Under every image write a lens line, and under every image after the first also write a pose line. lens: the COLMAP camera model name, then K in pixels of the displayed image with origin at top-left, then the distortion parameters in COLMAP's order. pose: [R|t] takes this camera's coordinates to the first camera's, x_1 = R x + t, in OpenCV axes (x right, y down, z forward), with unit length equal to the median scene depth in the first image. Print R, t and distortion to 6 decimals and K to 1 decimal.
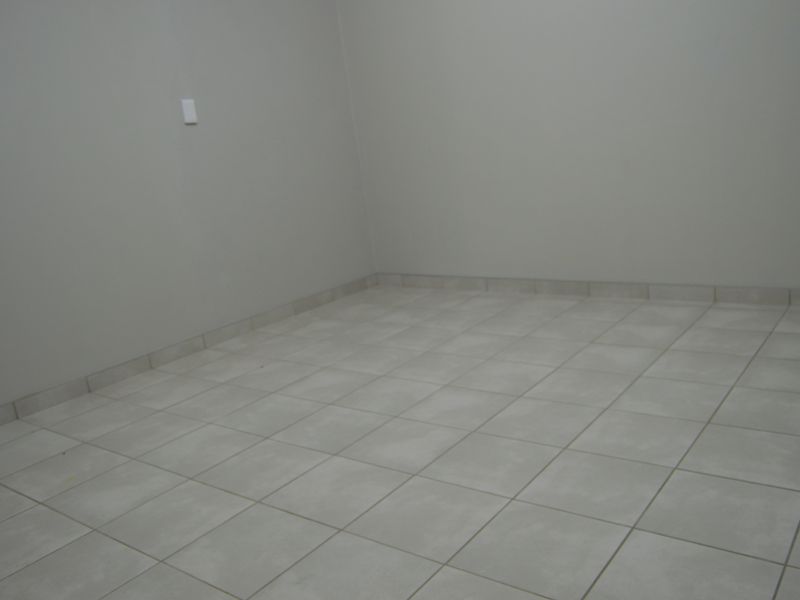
lens RADIAL K [[704.2, 0, 400.0], [0, 704.2, 300.0], [0, 0, 1]] dist [-0.007889, -0.002551]
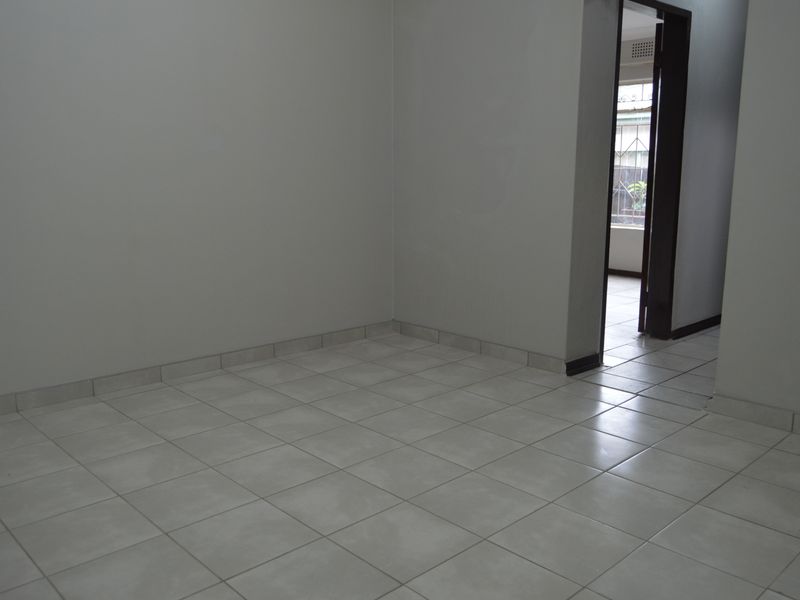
lens RADIAL K [[704.2, 0, 400.0], [0, 704.2, 300.0], [0, 0, 1]] dist [-0.007889, -0.002551]
pose [[0.173592, -0.081334, 0.981453, -0.755741], [0.203728, 0.977992, 0.045013, -0.122212], [-0.963515, 0.192135, 0.186342, 0.682310]]
